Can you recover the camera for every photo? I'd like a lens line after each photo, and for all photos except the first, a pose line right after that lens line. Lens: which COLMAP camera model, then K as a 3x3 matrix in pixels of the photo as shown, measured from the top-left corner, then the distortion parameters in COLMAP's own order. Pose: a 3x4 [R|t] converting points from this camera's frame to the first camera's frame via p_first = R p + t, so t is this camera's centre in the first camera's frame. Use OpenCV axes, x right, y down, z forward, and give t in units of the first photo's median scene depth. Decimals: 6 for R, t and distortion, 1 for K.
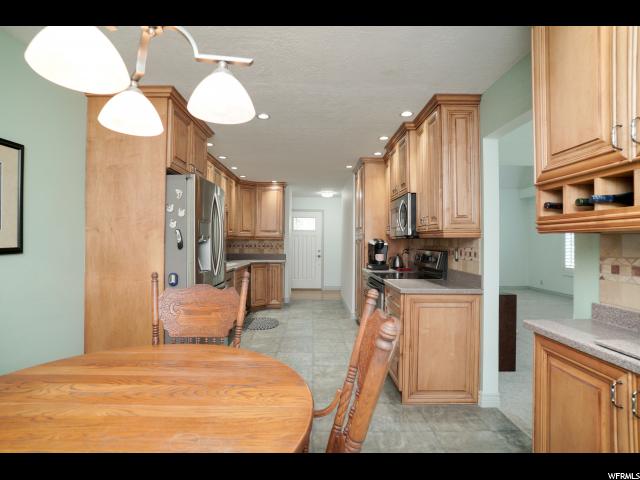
lens RADIAL K [[334.1, 0, 314.6], [0, 334.1, 242.0], [0, 0, 1]] dist [-0.052971, 0.001380]
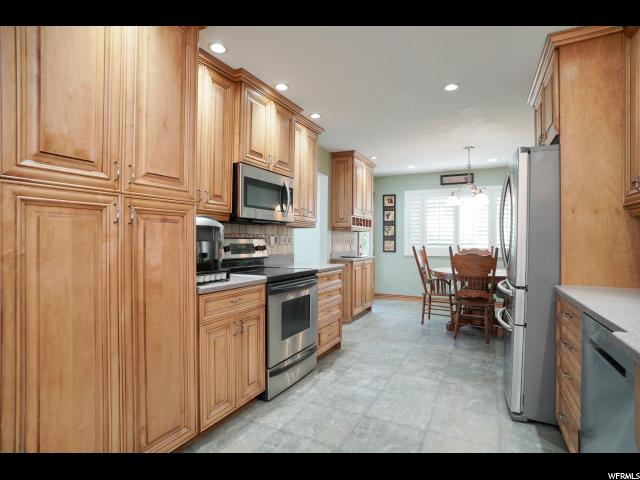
lens RADIAL K [[334.1, 0, 314.6], [0, 334.1, 242.0], [0, 0, 1]] dist [-0.052971, 0.001380]
pose [[-0.882948, -0.009388, 0.469377, -0.118354], [-0.009767, 0.999951, 0.001629, 0.017219], [-0.469370, -0.003146, -0.882996, 0.935407]]
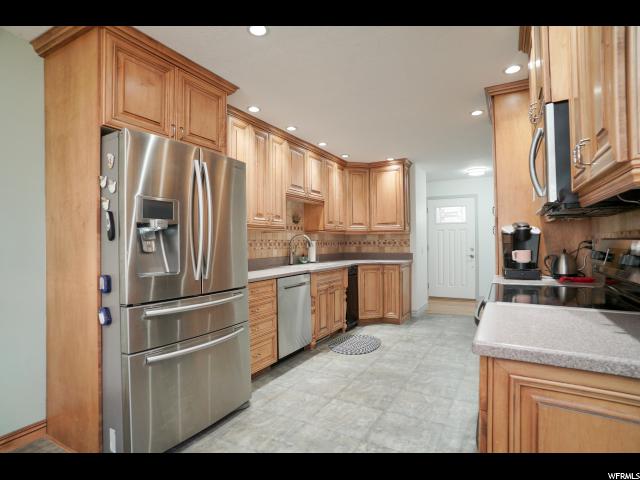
lens RADIAL K [[334.1, 0, 314.6], [0, 334.1, 242.0], [0, 0, 1]] dist [-0.052971, 0.001380]
pose [[0.863684, -0.018269, -0.503702, 0.116828], [0.016946, 0.999830, -0.007206, 0.014596], [0.503748, -0.002312, 0.863847, 0.250228]]
